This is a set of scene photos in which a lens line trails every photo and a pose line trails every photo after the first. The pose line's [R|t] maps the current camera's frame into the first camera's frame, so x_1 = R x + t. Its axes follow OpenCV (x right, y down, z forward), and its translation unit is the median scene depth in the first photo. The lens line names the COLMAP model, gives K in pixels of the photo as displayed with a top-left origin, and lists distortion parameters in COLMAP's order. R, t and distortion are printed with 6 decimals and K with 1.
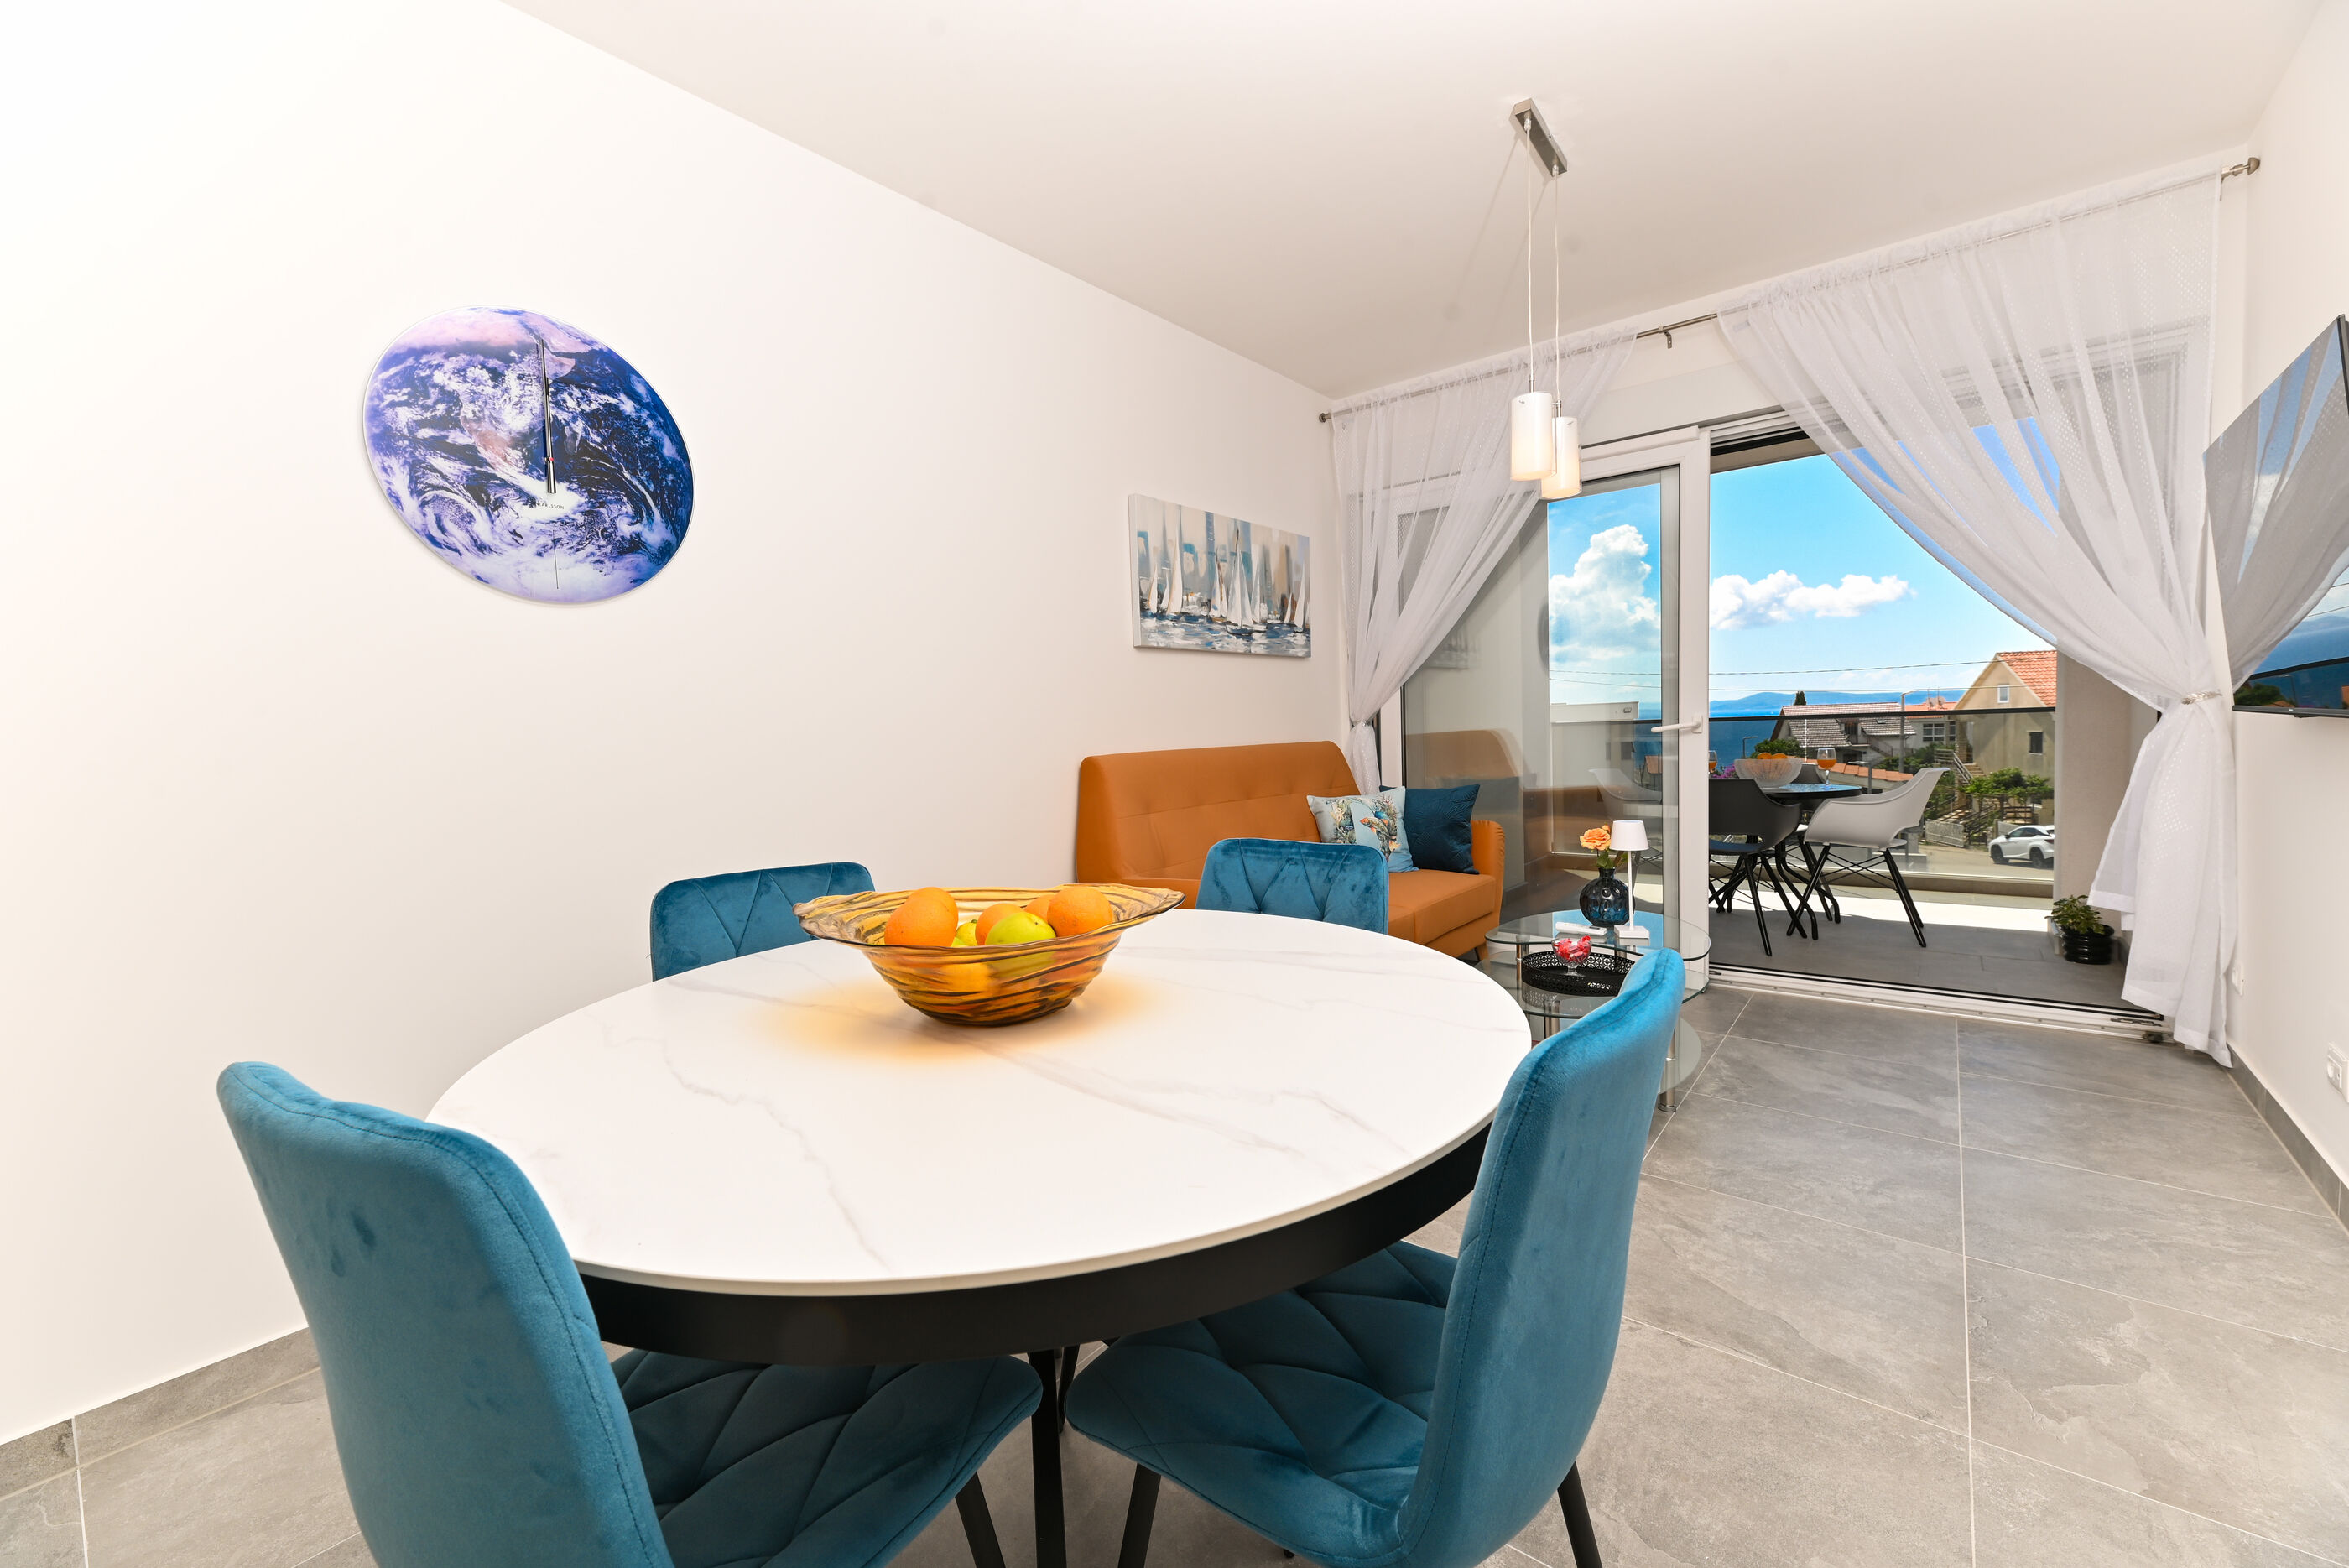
lens RADIAL K [[935.0, 0, 1176.4], [0, 935.0, 780.2], [0, 0, 1]] dist [0.013305, -0.003563]
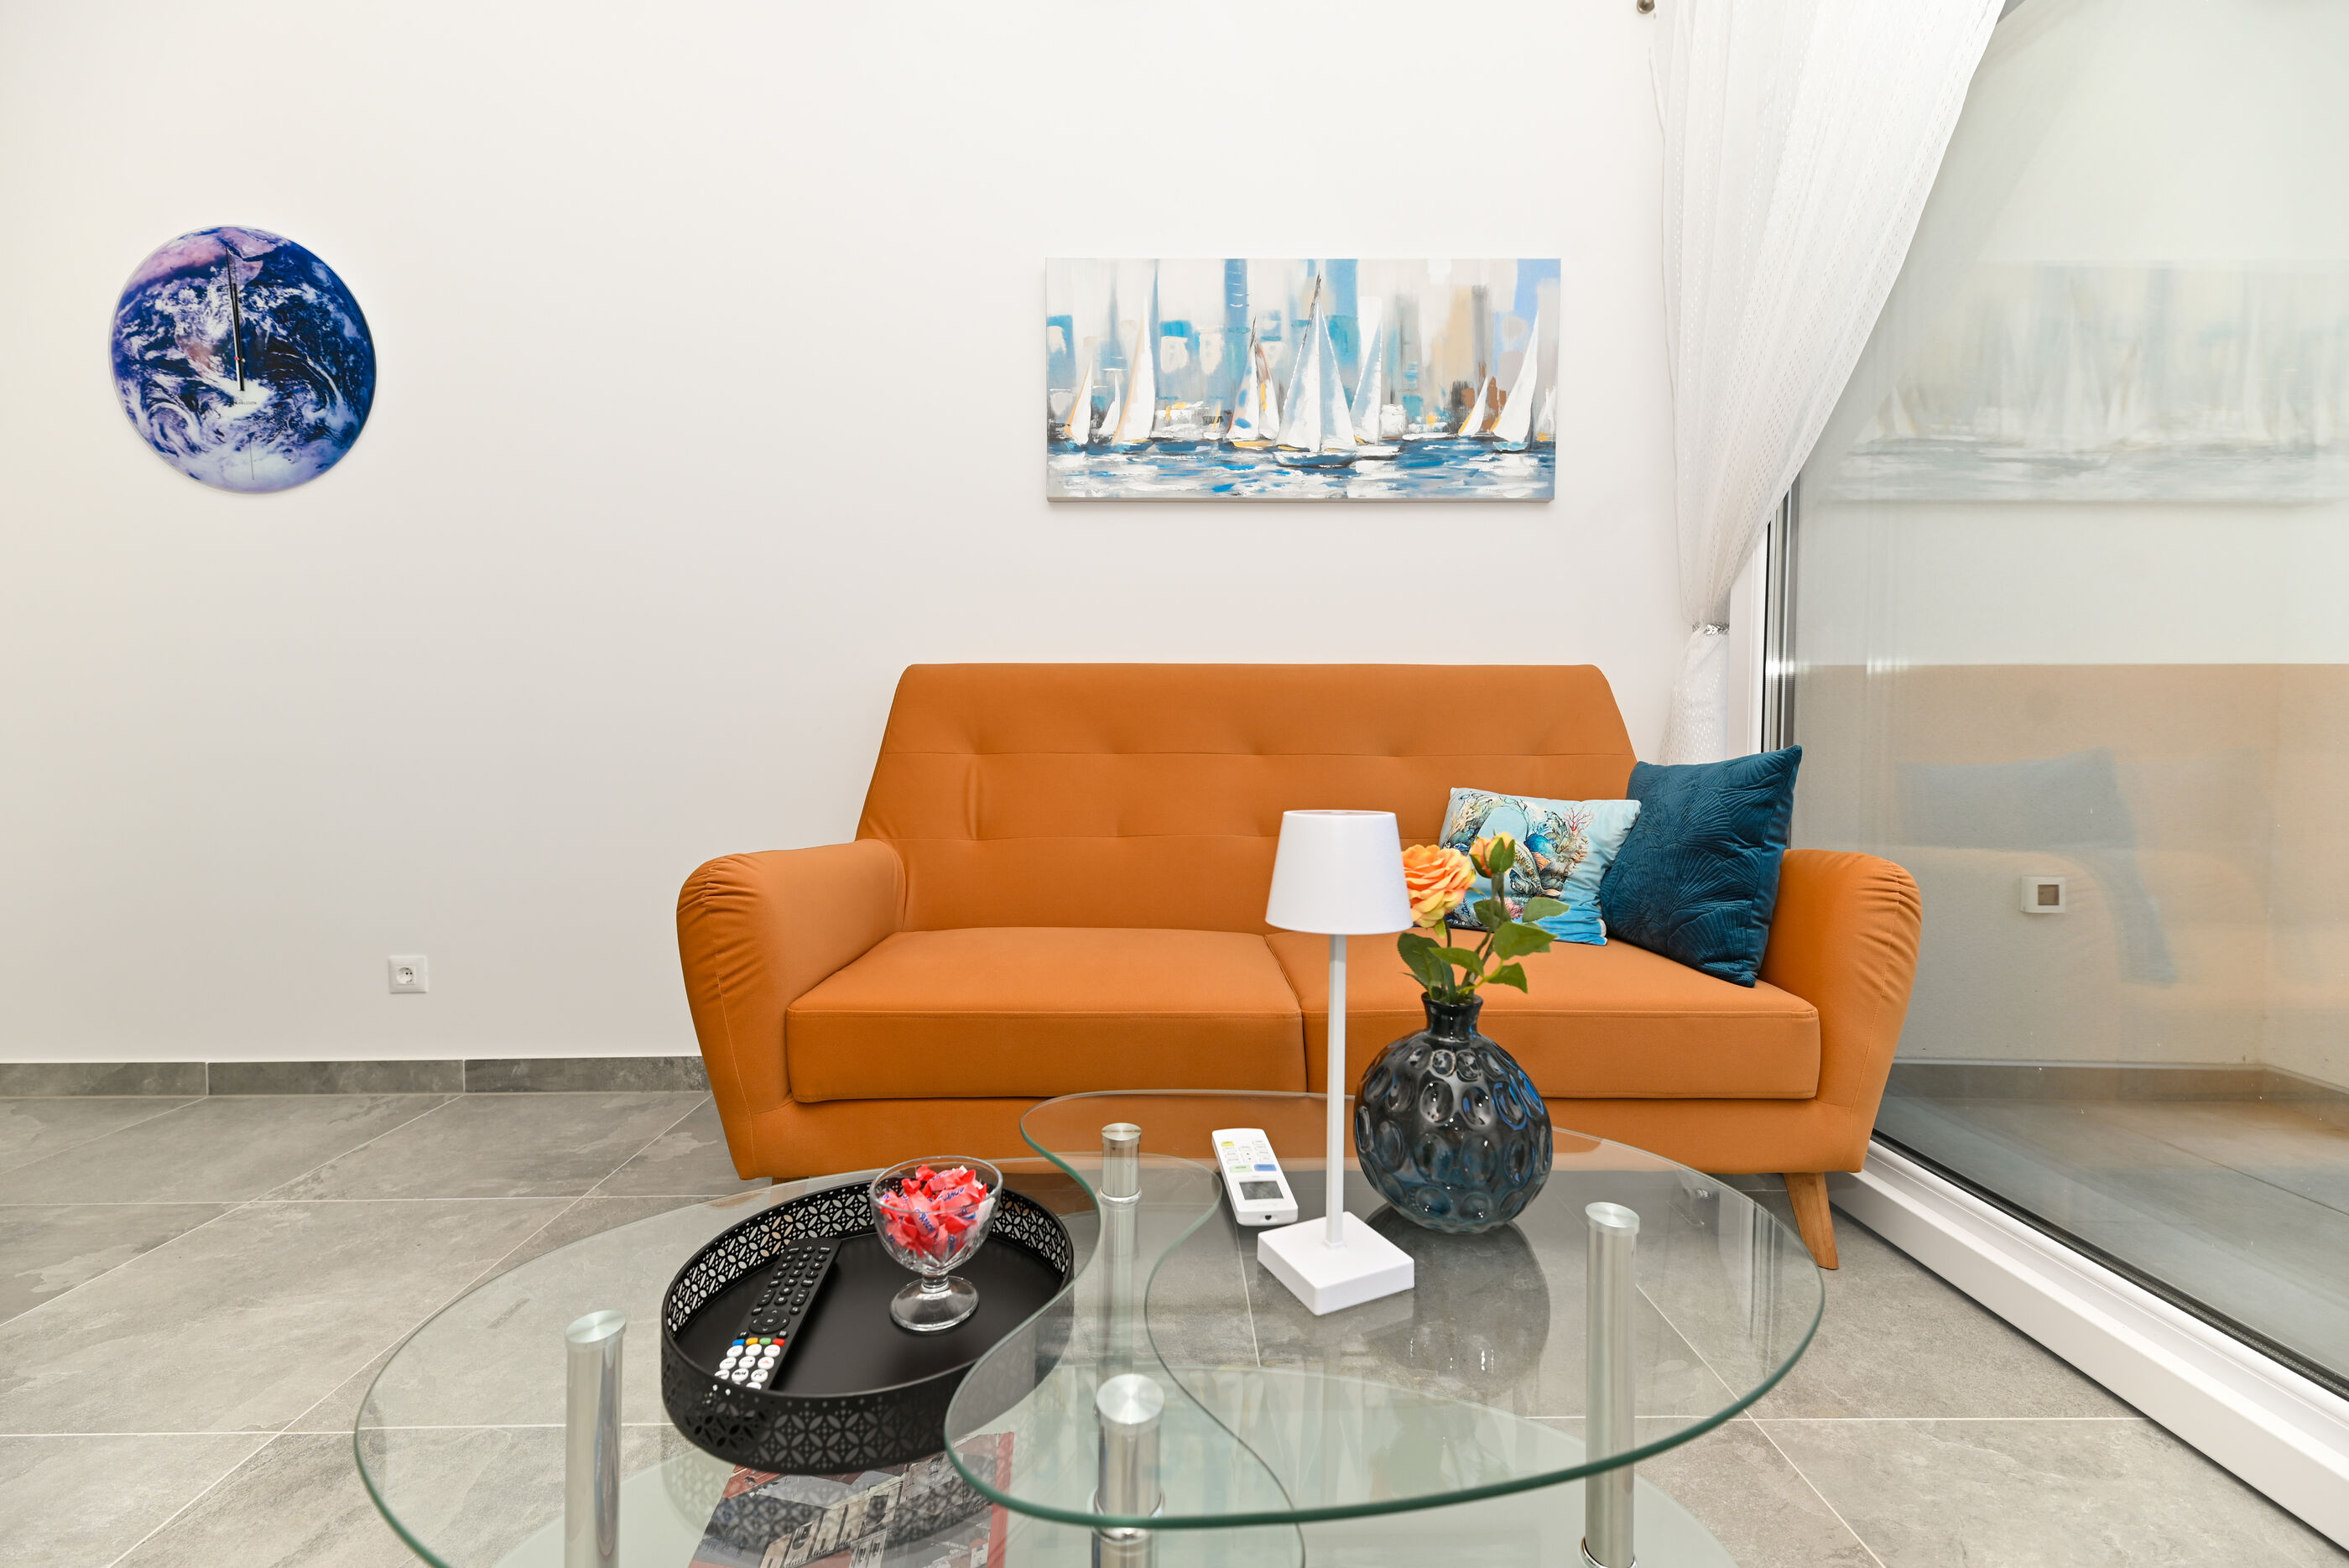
lens RADIAL K [[935.0, 0, 1176.4], [0, 935.0, 780.2], [0, 0, 1]] dist [0.013305, -0.003563]
pose [[0.642068, 0.064957, -0.763891, 0.659118], [-0.065751, 0.997398, 0.029548, 0.030727], [0.763823, 0.031255, 0.644668, 0.833360]]
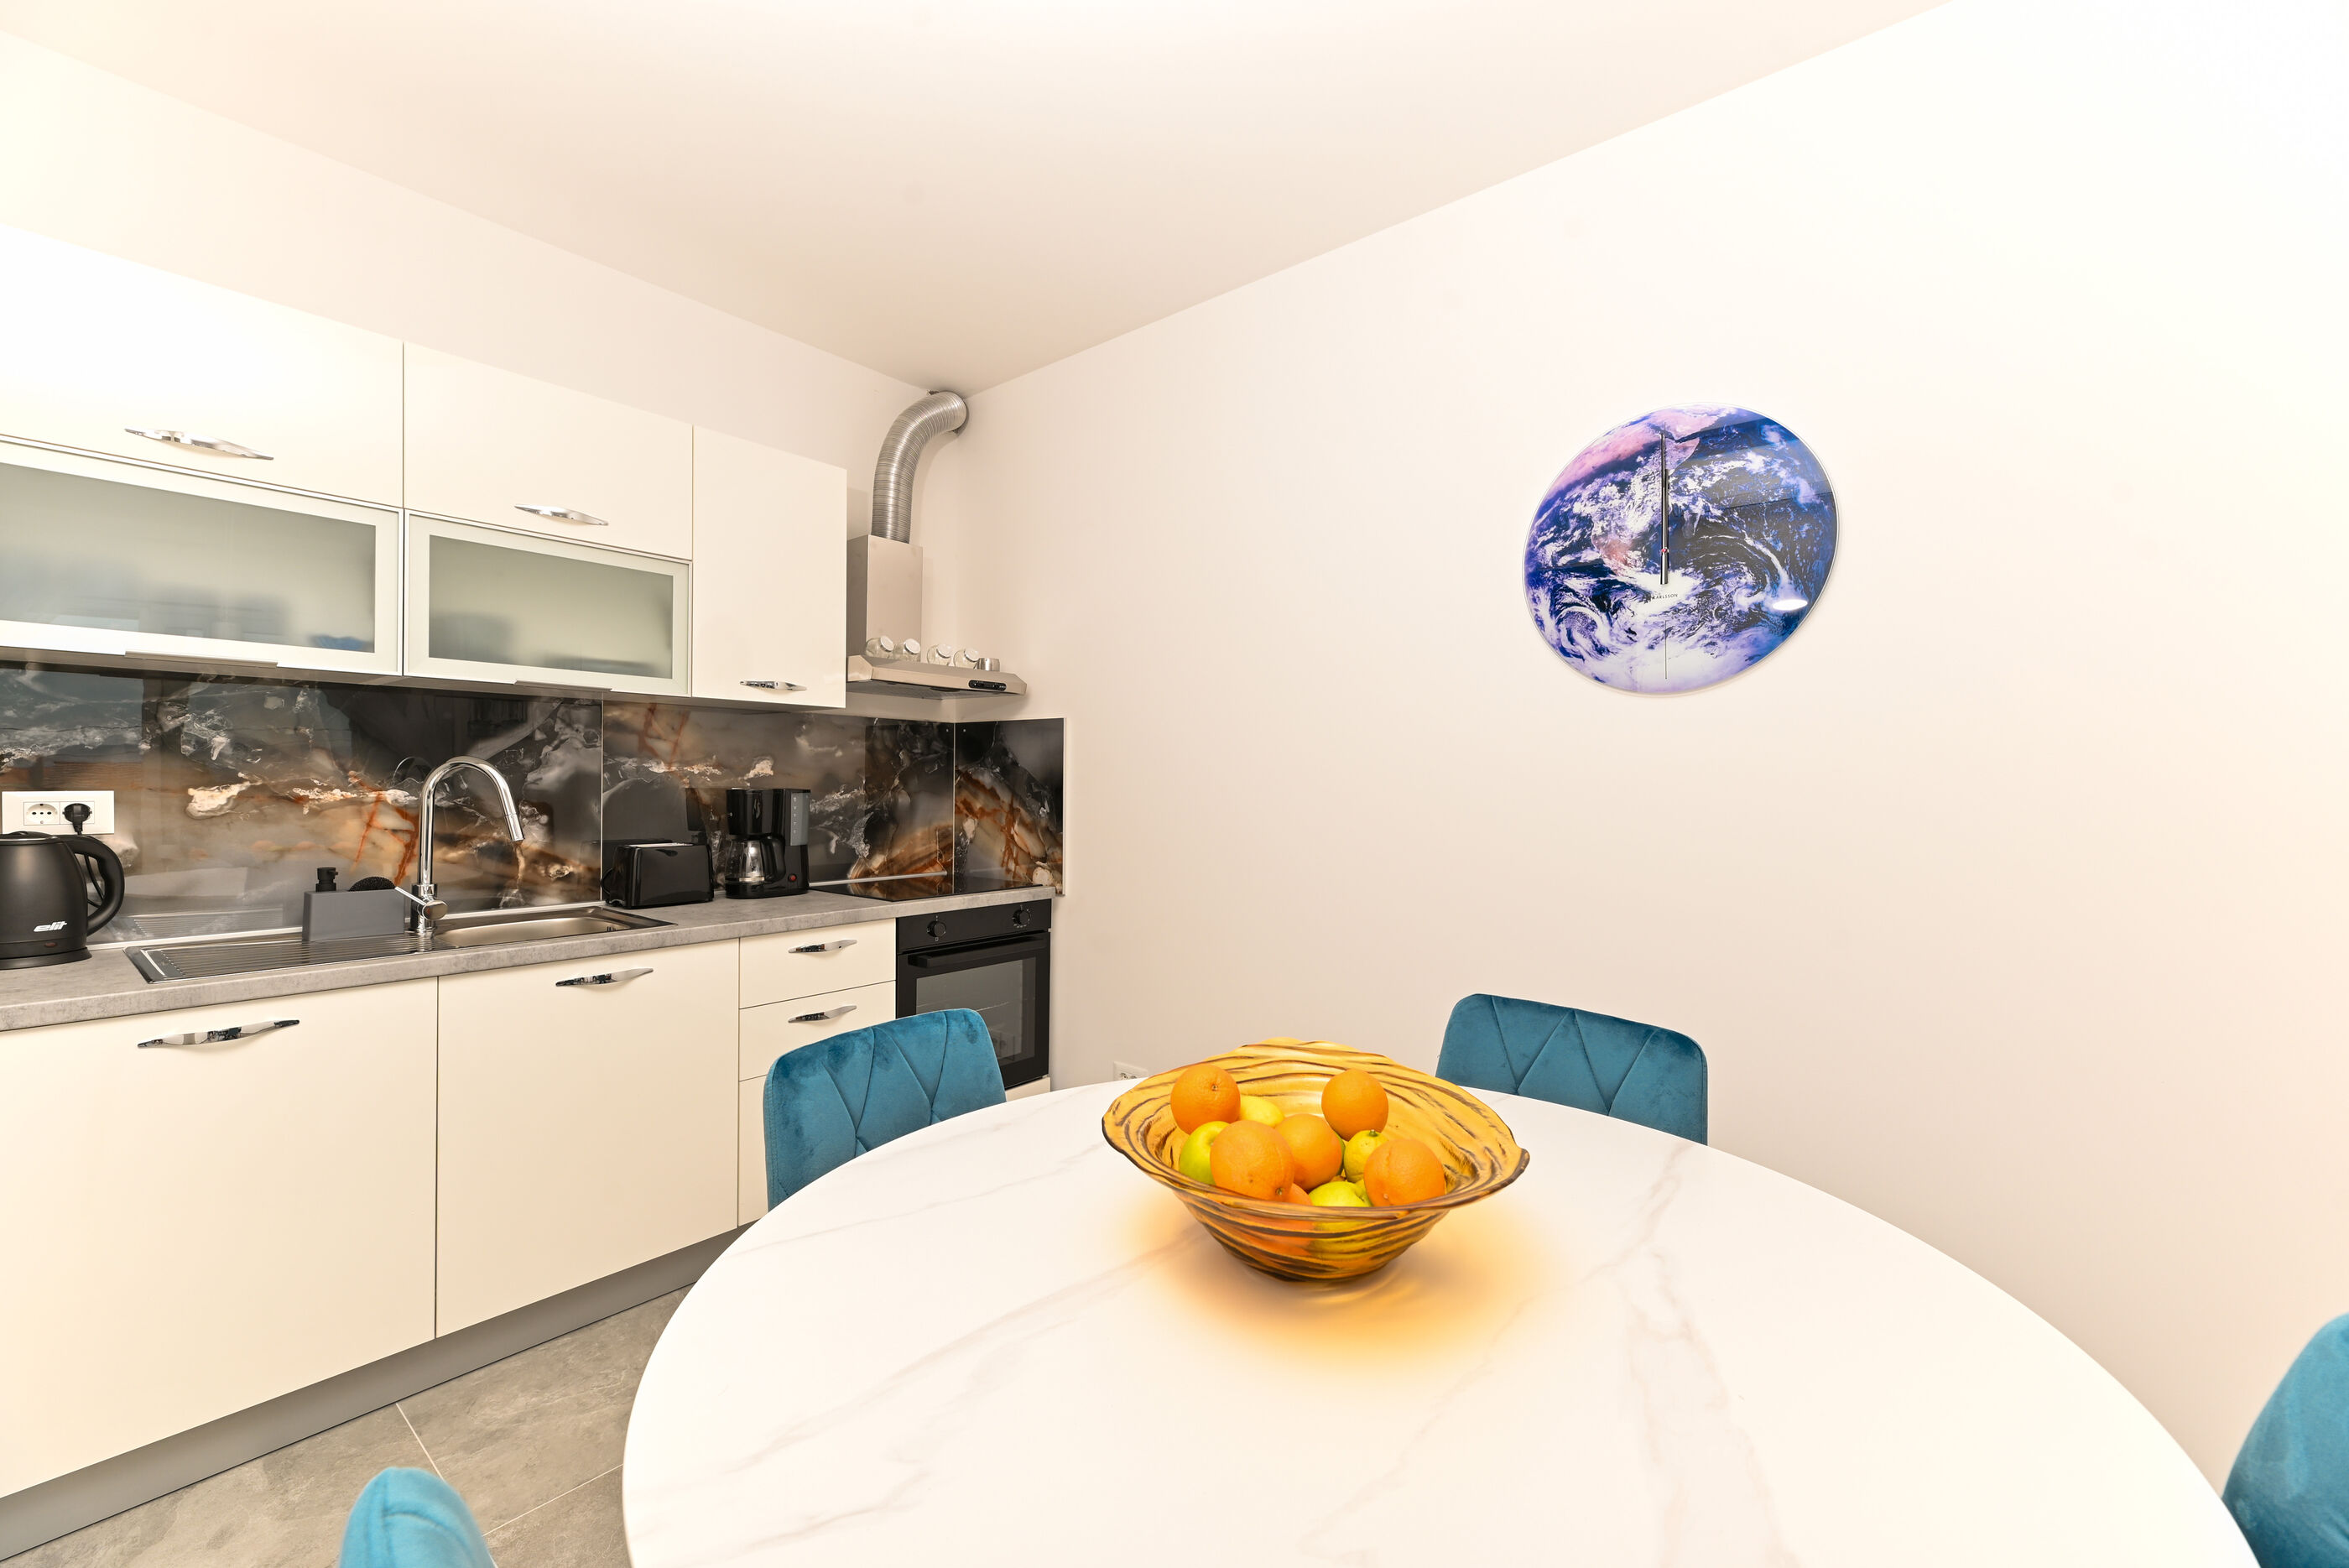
lens RADIAL K [[948.9, 0, 1177.3], [0, 948.9, 787.3], [0, 0, 1]] dist [0.015037, -0.004184]
pose [[-0.005013, 0.044957, -0.998976, 0.261048], [-0.063742, 0.996943, 0.045186, -0.075806], [0.997954, 0.063904, -0.002132, 0.368033]]
